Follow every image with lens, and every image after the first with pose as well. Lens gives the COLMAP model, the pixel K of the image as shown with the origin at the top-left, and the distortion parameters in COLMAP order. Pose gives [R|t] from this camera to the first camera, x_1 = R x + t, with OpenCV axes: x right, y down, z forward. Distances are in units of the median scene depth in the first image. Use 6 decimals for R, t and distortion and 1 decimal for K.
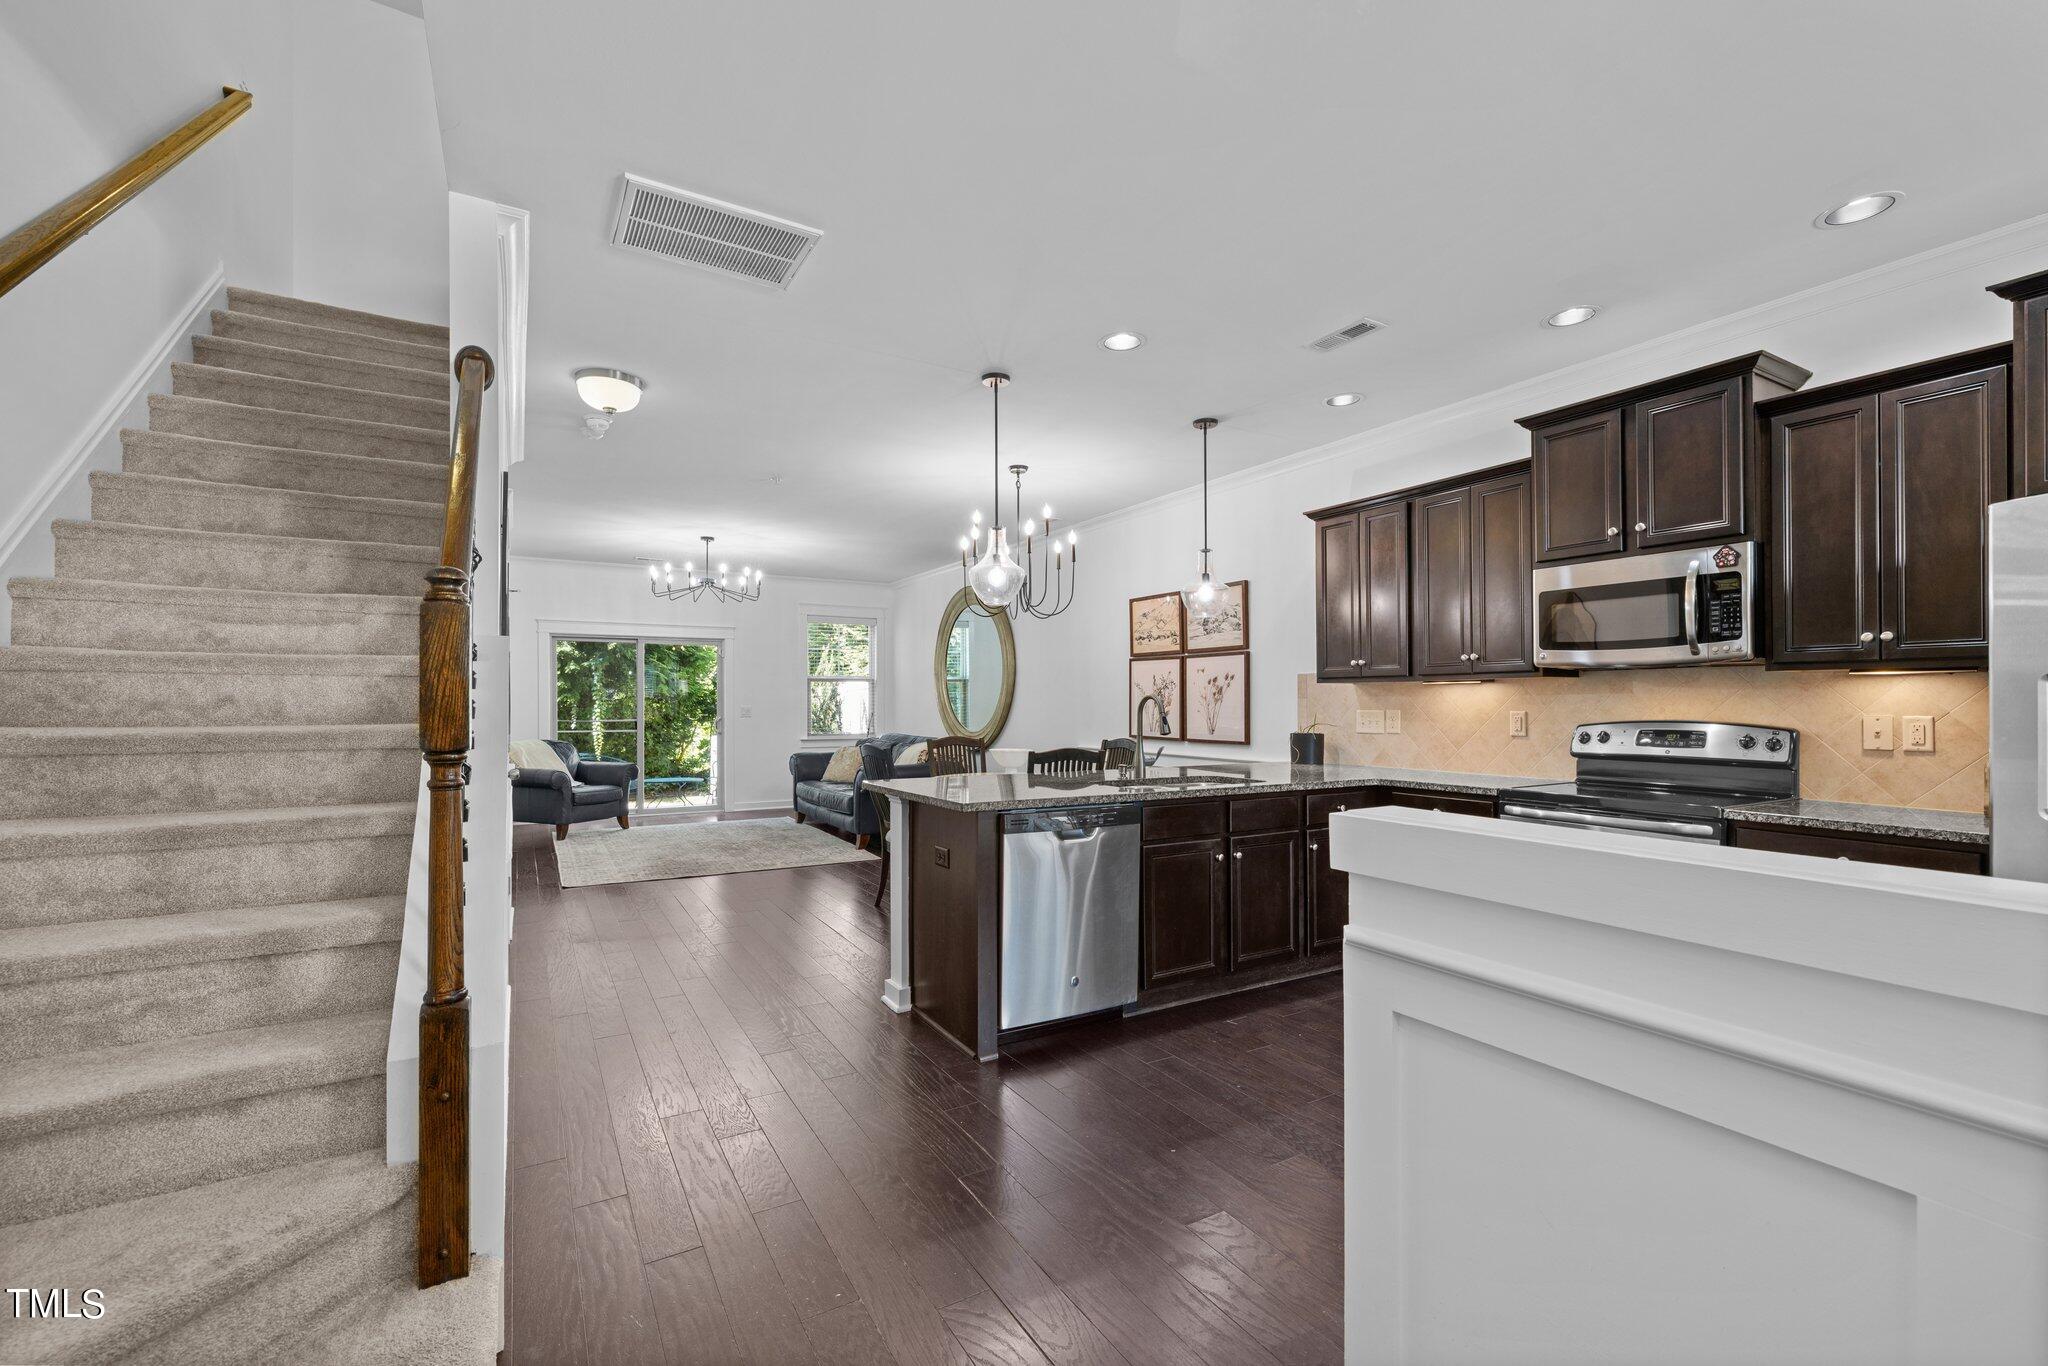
lens RADIAL K [[864.3, 0, 1022.7], [0, 864.3, 692.8], [0, 0, 1]] dist [-0.000157, 0.000166]
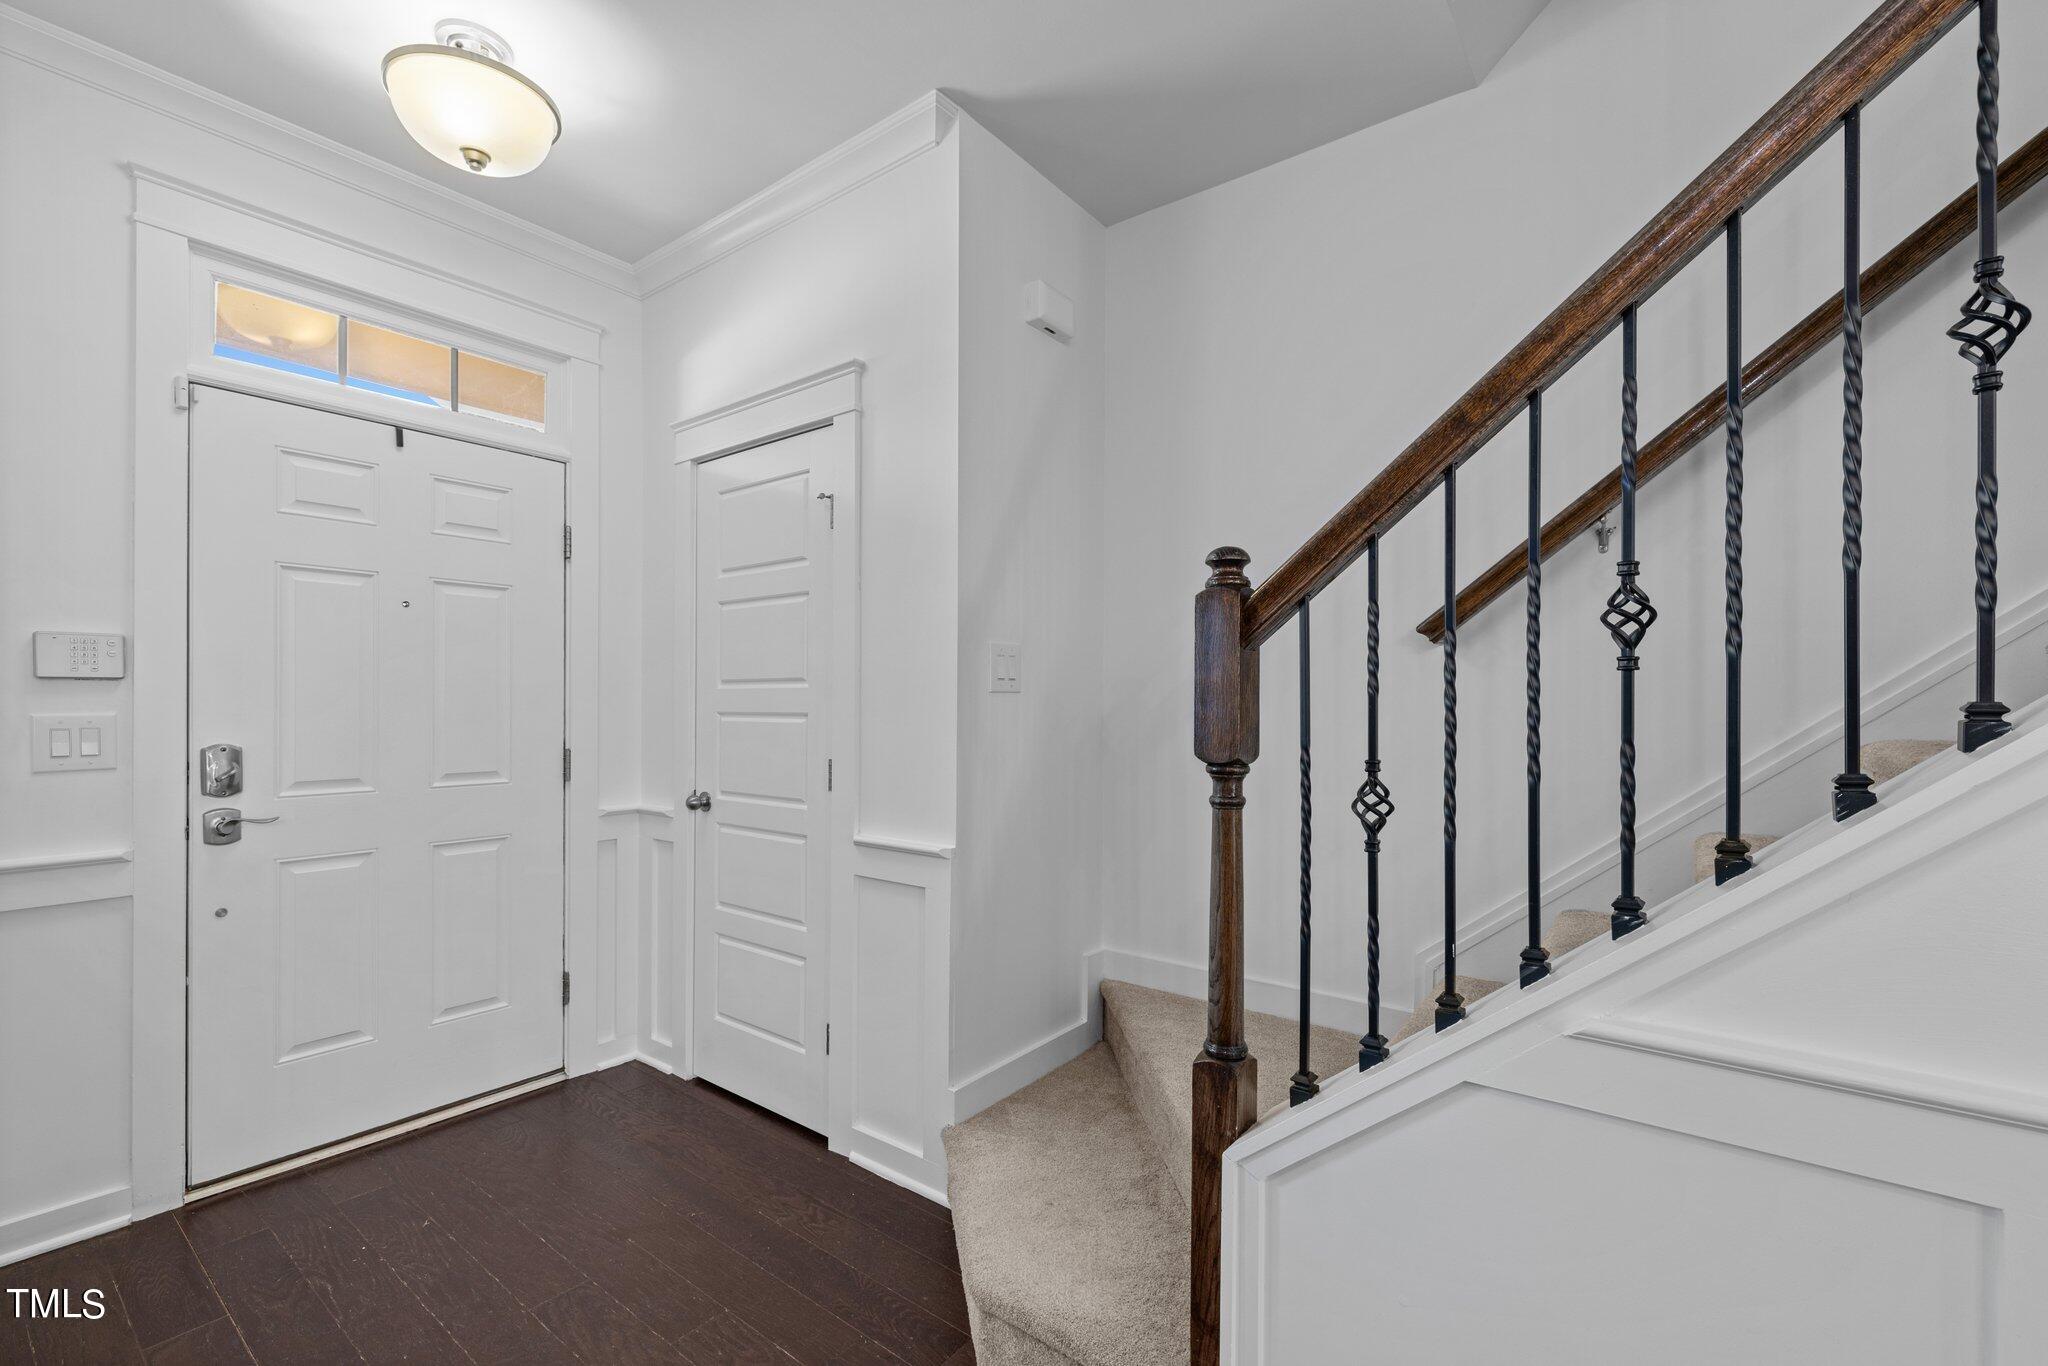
lens RADIAL K [[864.3, 0, 1026.3], [0, 864.3, 703.5], [0, 0, 1]] dist [-0.000157, 0.000166]
pose [[-0.928523, -0.004611, -0.371246, -0.059960], [-0.001512, 0.999962, -0.008636, 0.004344], [0.371272, -0.007458, -0.928494, 0.577840]]
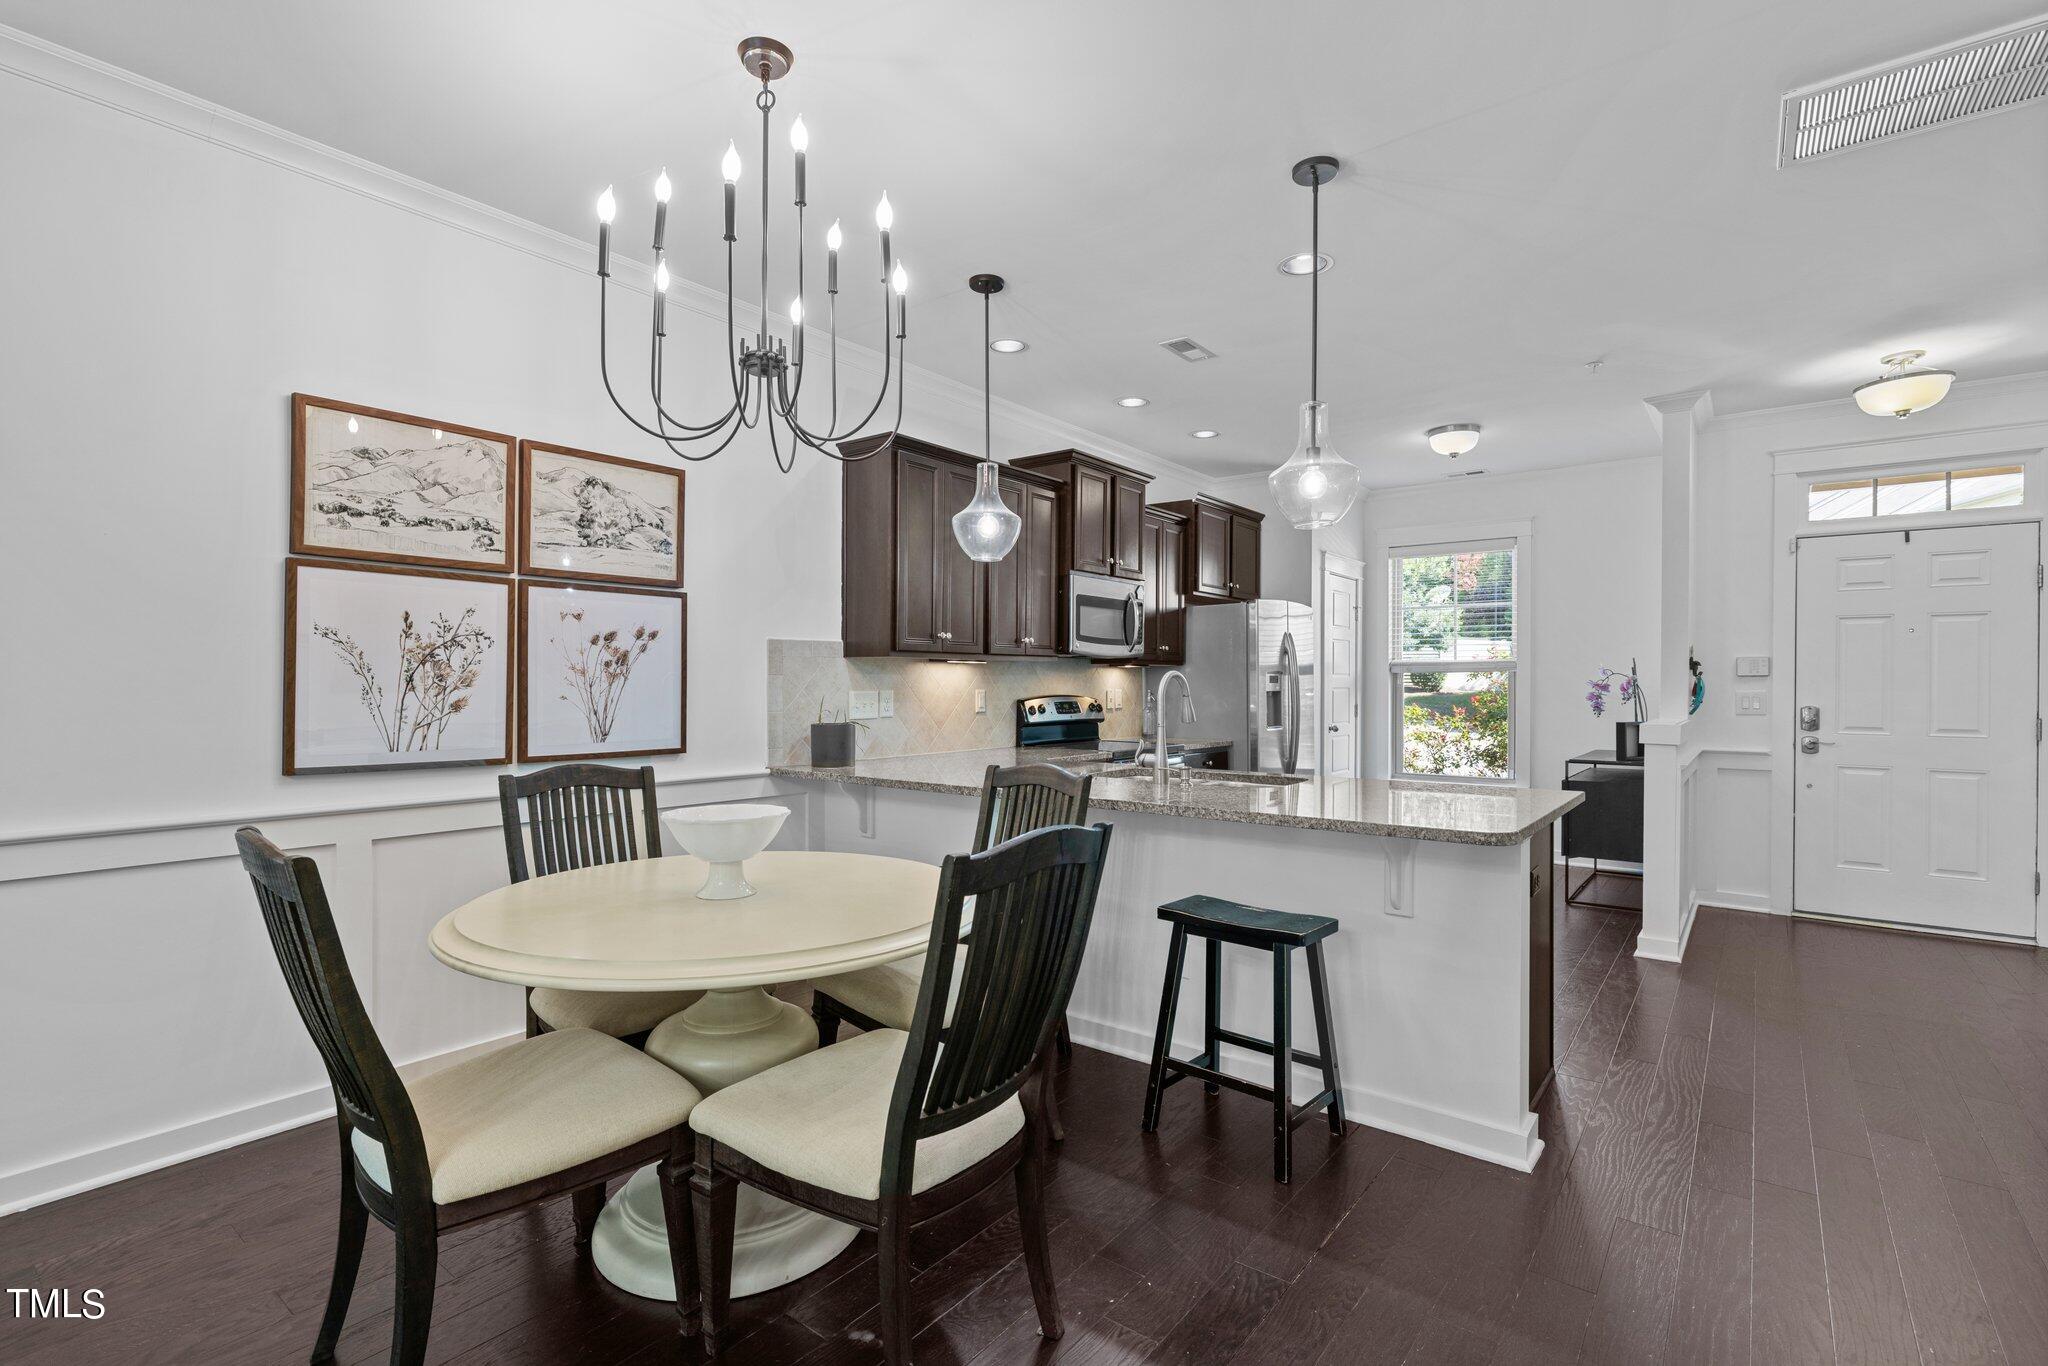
lens RADIAL K [[950.2, 0, 1017.2], [0, 950.2, 687.6], [0, 0, 1]] dist [-0.008234, 0.002694]
pose [[-0.367474, -0.007114, 0.930006, -0.499951], [-0.014767, 0.999889, 0.001814, 0.013427], [-0.929916, -0.013067, -0.367539, 1.219106]]
